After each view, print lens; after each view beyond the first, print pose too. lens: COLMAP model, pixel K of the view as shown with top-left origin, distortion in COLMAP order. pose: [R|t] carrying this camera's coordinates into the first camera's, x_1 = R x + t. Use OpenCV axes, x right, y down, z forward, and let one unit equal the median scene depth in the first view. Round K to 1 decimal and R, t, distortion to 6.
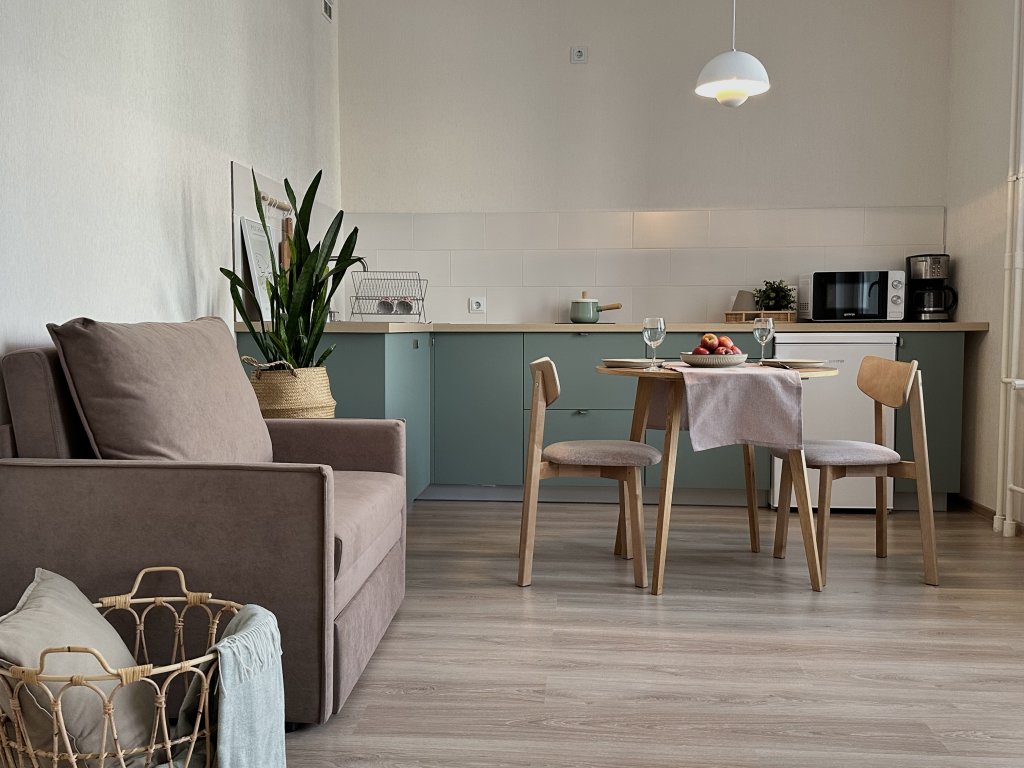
lens RADIAL K [[963.3, 0, 501.4], [0, 963.3, 386.5], [0, 0, 1]] dist [0.167029, -0.358444]
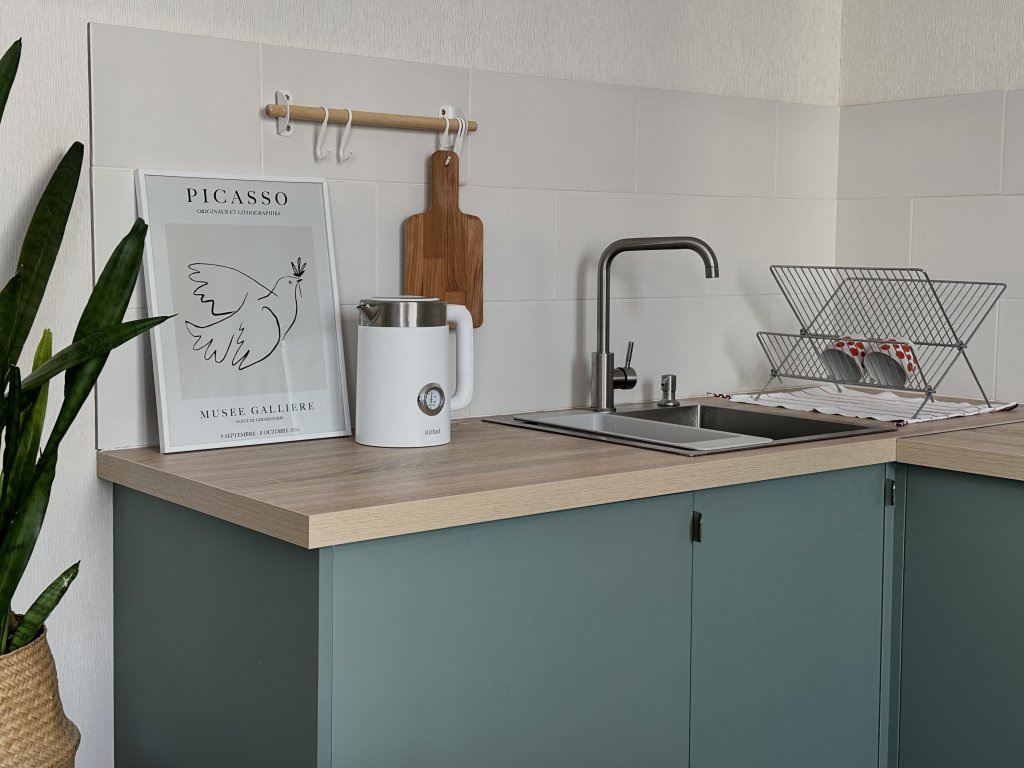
lens RADIAL K [[1326.9, 0, 512.0], [0, 1326.9, 384.0], [0, 0, 1]] dist [0.114046, -0.008187]
pose [[0.682430, 0.076074, -0.726981, 0.235874], [-0.051135, 0.997101, 0.056339, -0.143741], [0.729160, -0.001273, 0.684342, 0.843719]]
